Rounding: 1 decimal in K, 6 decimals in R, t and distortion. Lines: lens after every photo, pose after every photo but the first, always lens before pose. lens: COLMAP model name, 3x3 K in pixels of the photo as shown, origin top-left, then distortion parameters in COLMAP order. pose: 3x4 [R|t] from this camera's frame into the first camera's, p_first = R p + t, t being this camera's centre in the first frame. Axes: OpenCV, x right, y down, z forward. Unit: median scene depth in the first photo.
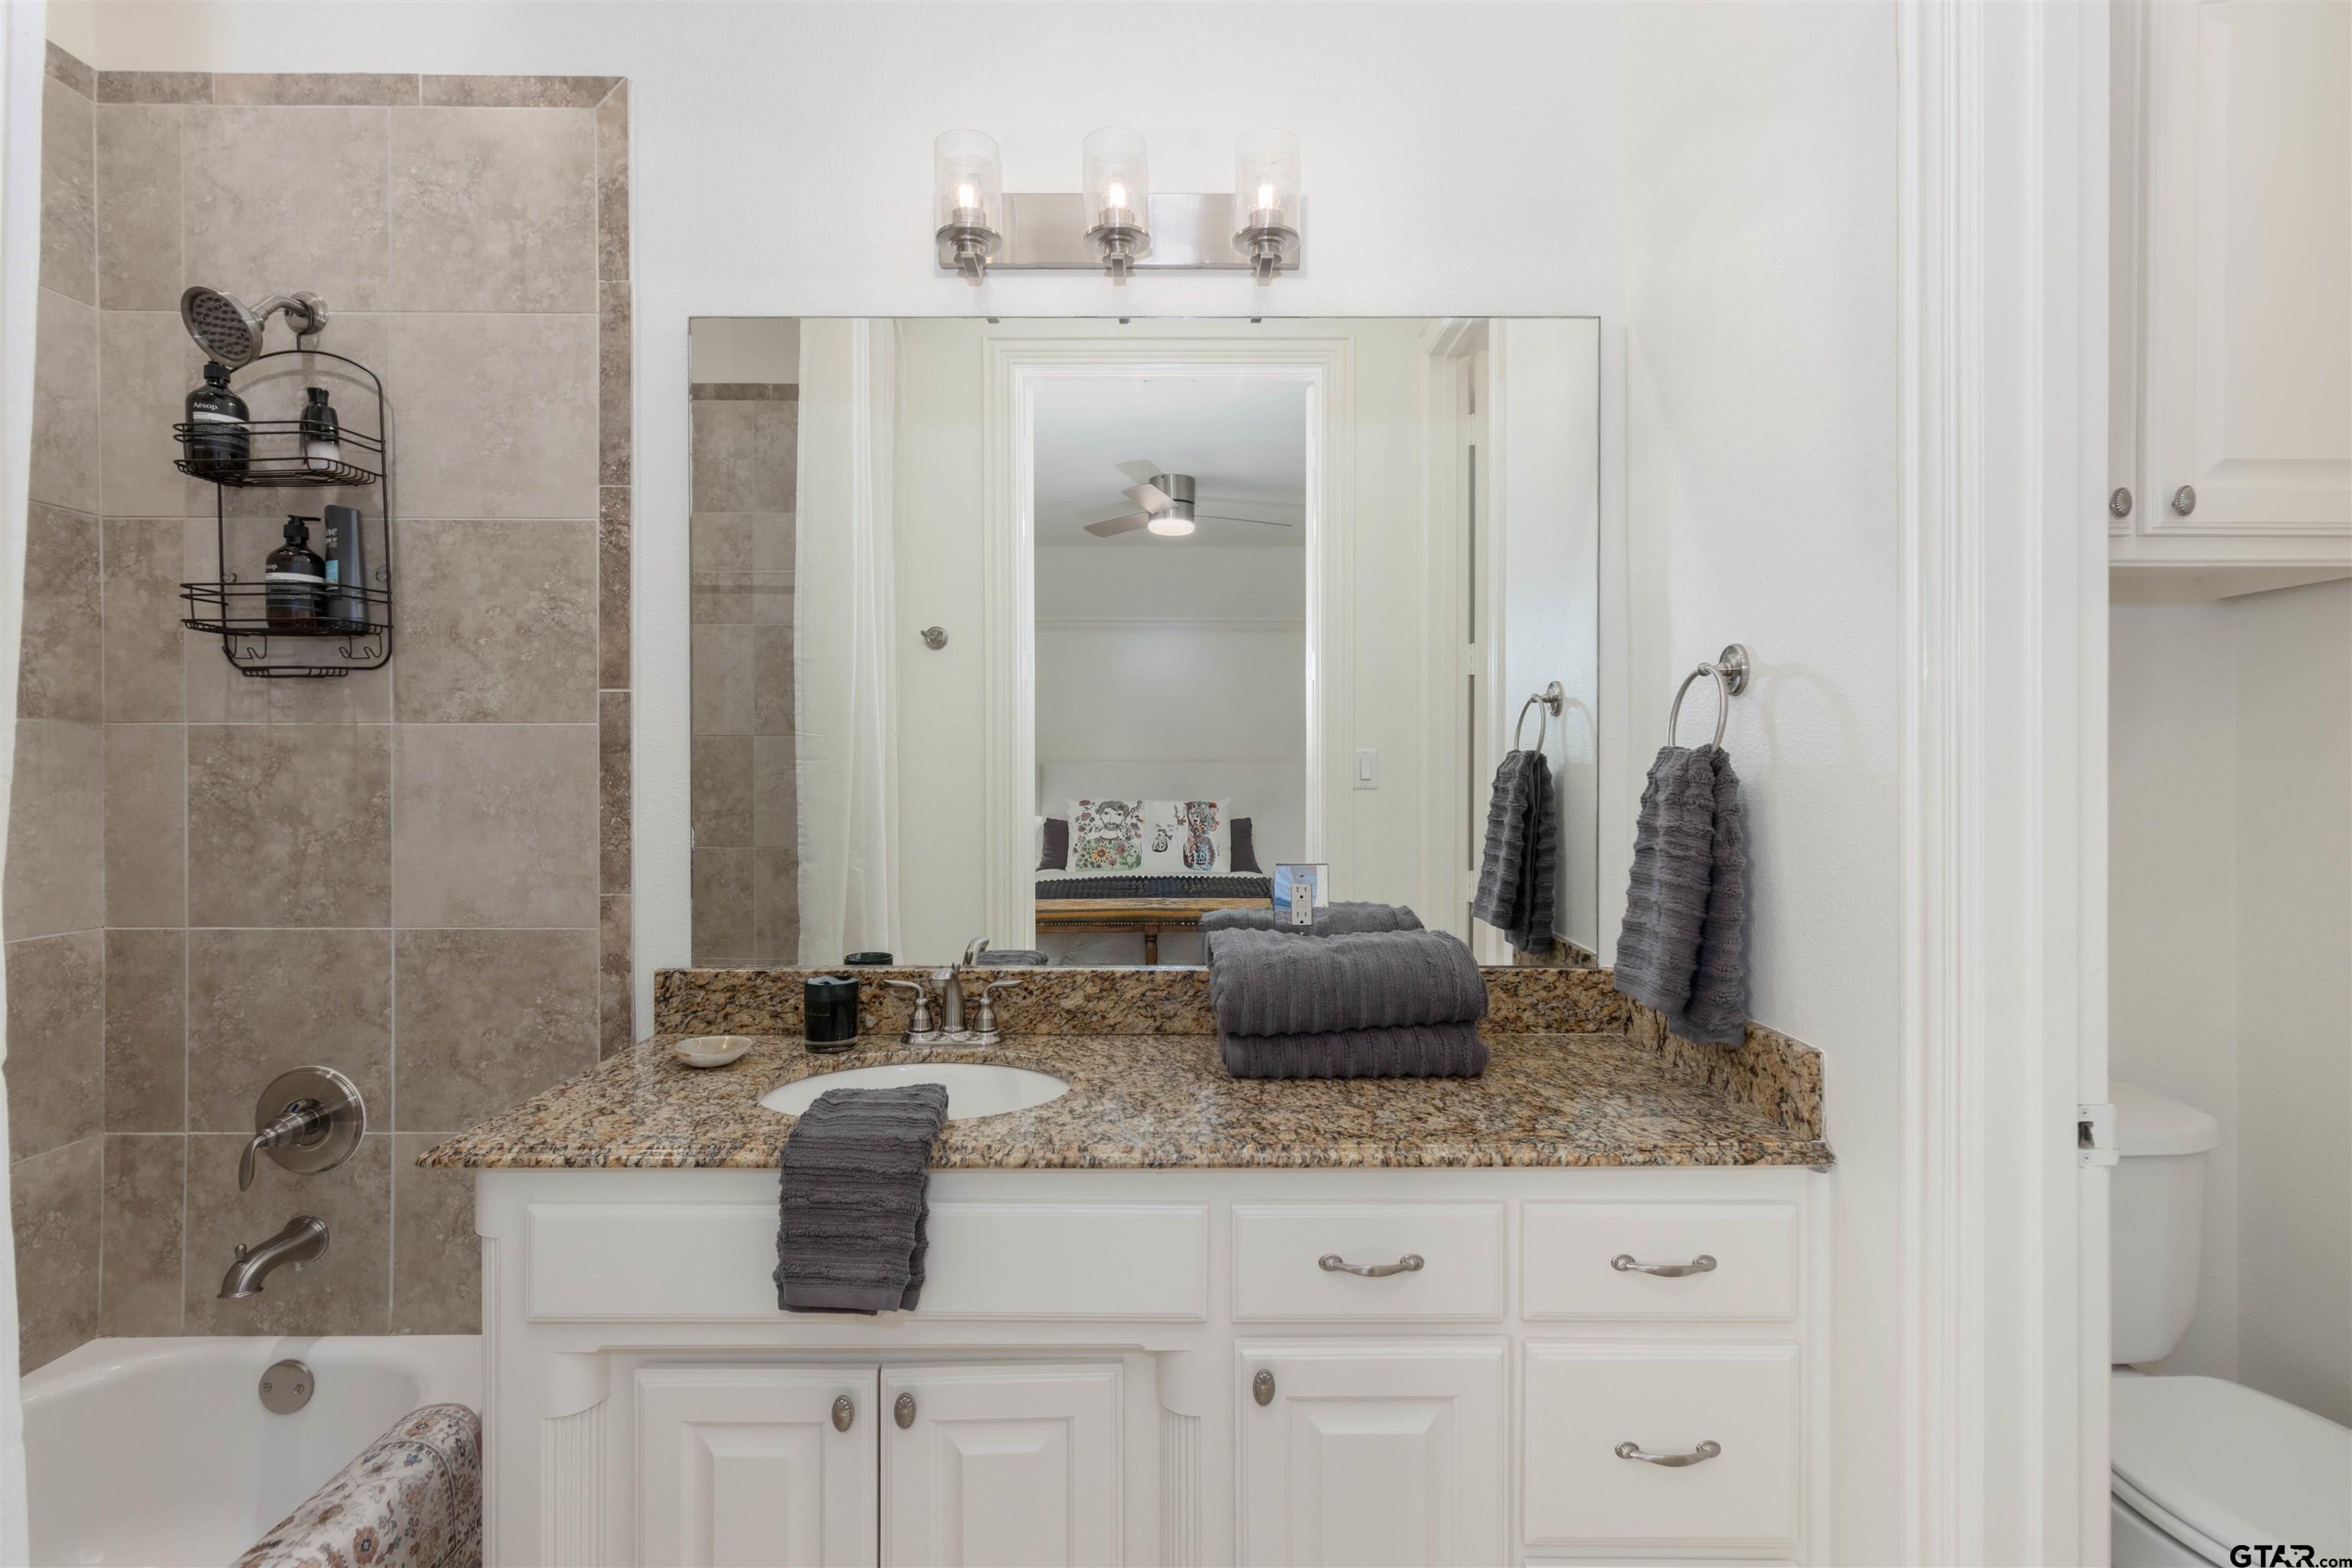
lens RADIAL K [[1110.2, 0, 1171.9], [0, 1110.2, 770.8], [0, 0, 1]] dist [0.001549, 0.000137]
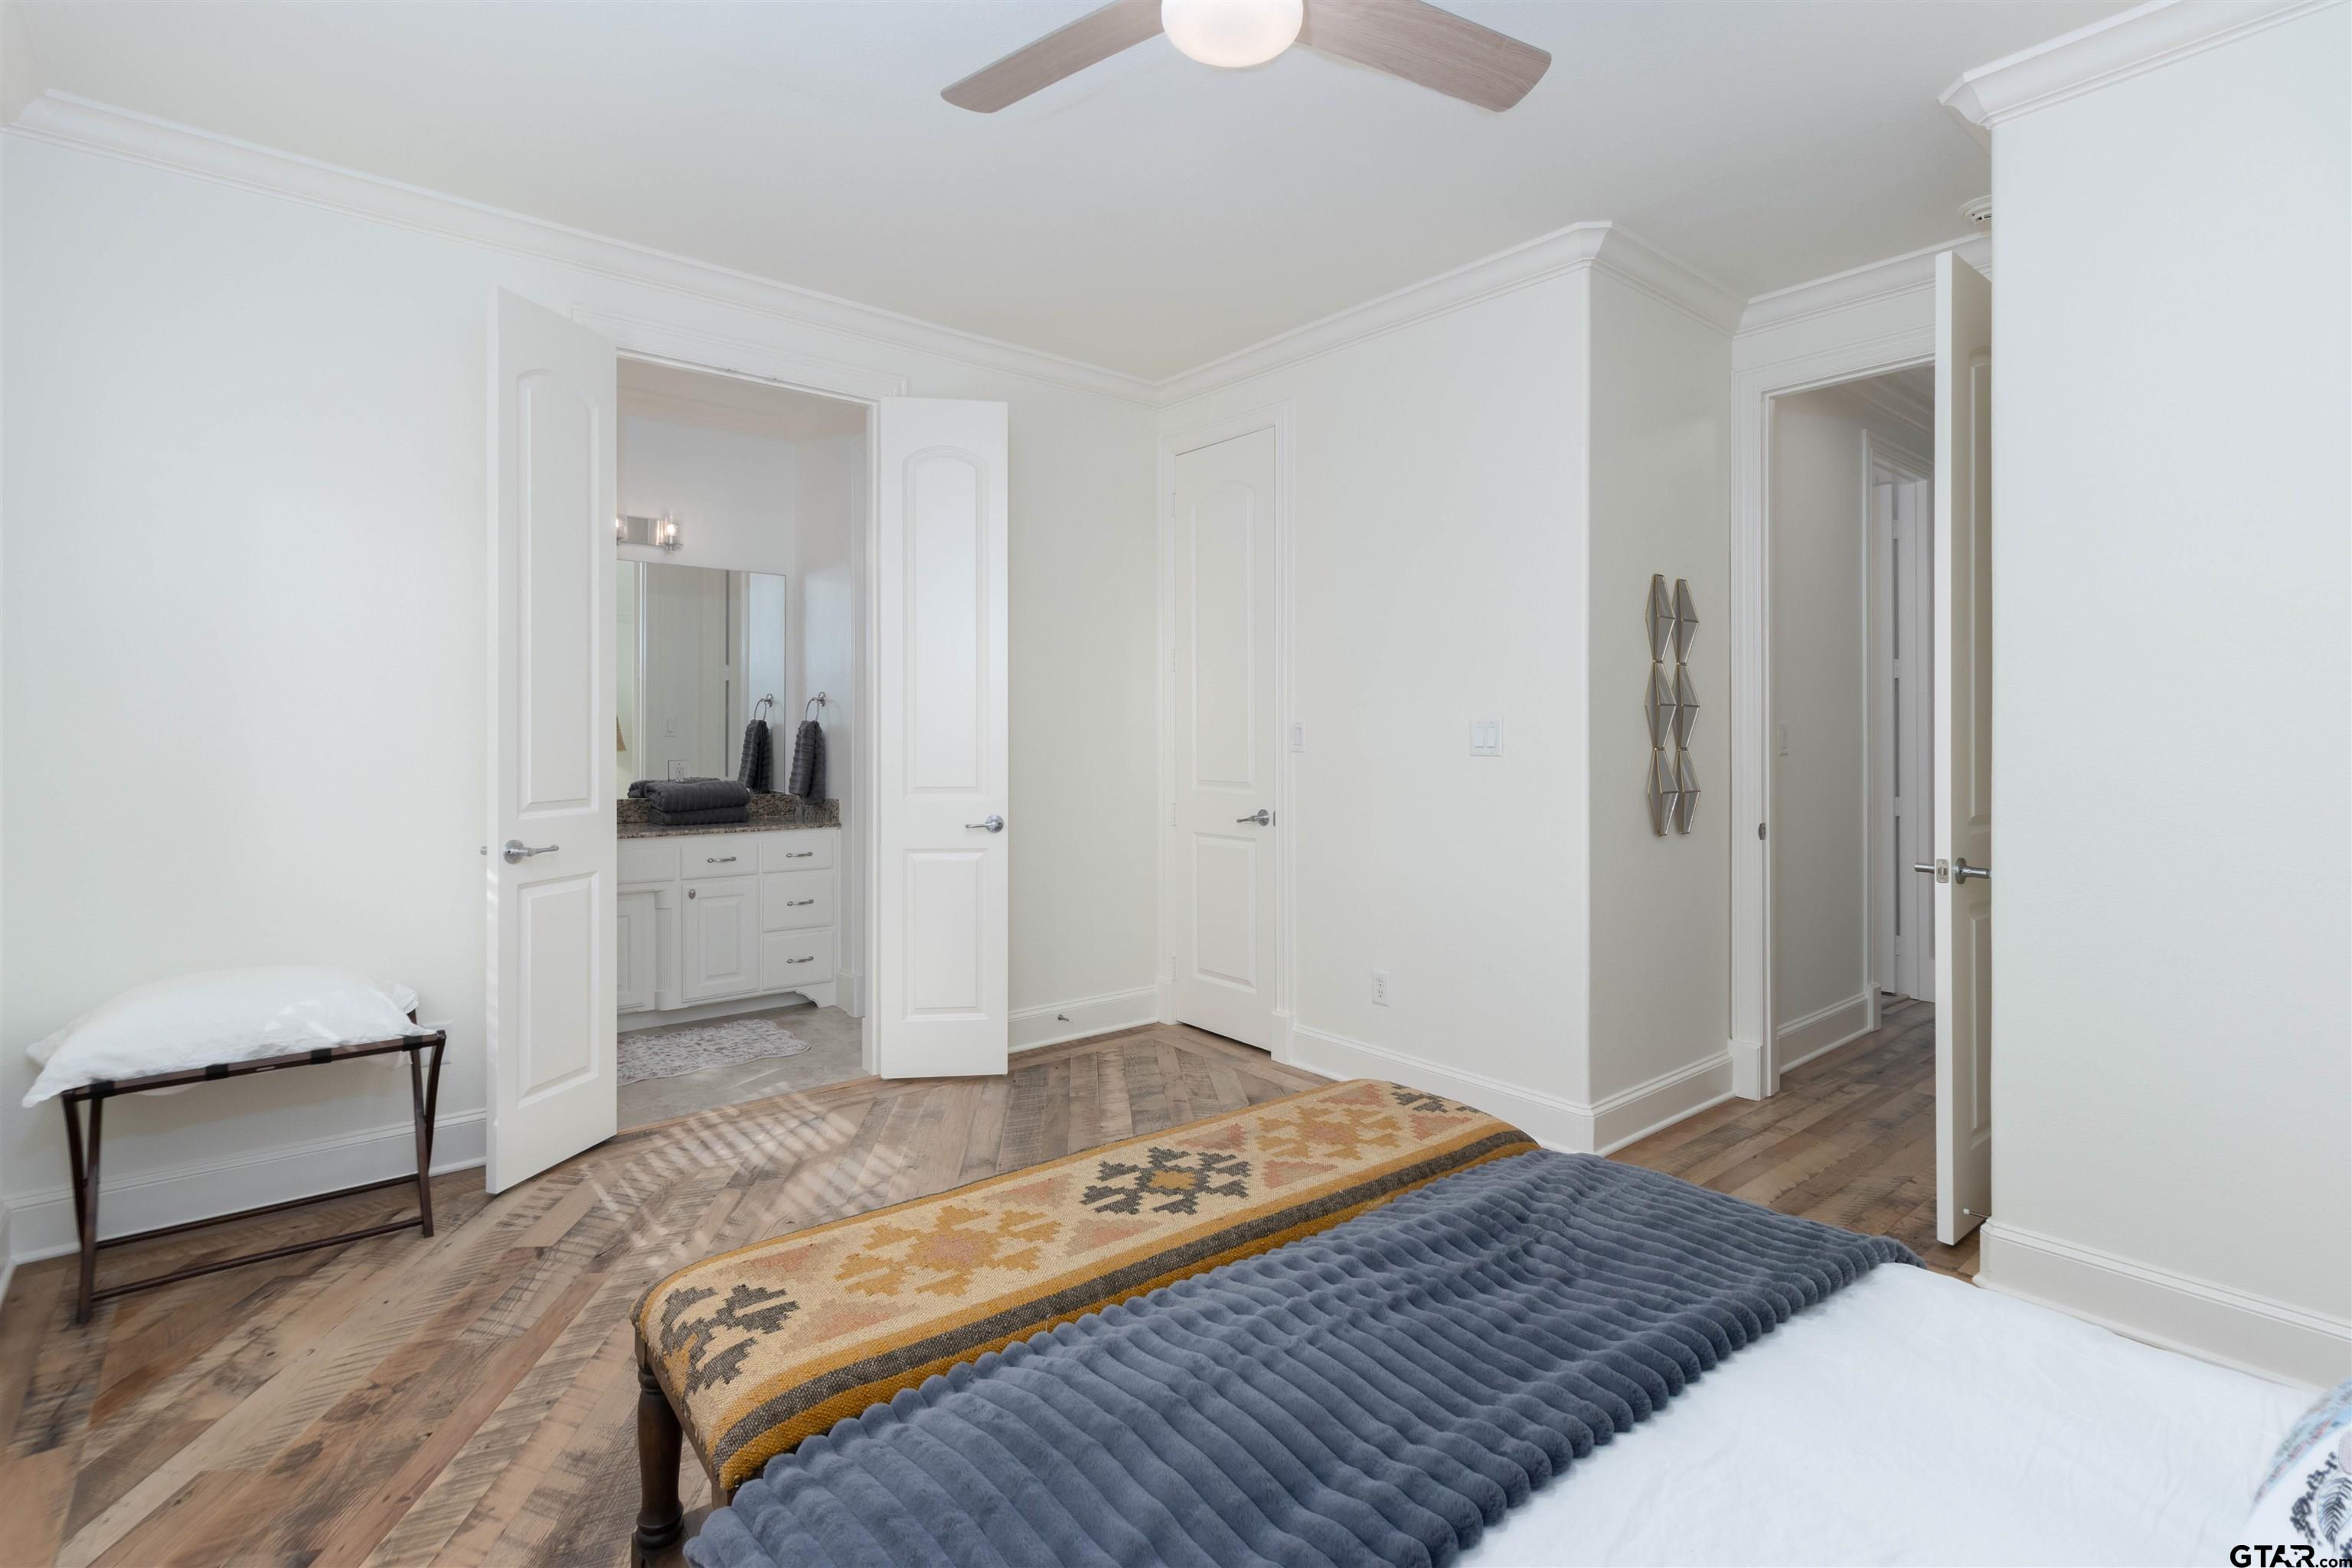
lens RADIAL K [[1110.2, 0, 1171.9], [0, 1110.2, 770.8], [0, 0, 1]] dist [0.001549, 0.000137]
pose [[0.774704, -0.014223, 0.632164, -0.851100], [-0.009075, 0.999394, 0.033607, 0.007756], [-0.632258, -0.031772, 0.774106, -2.403332]]
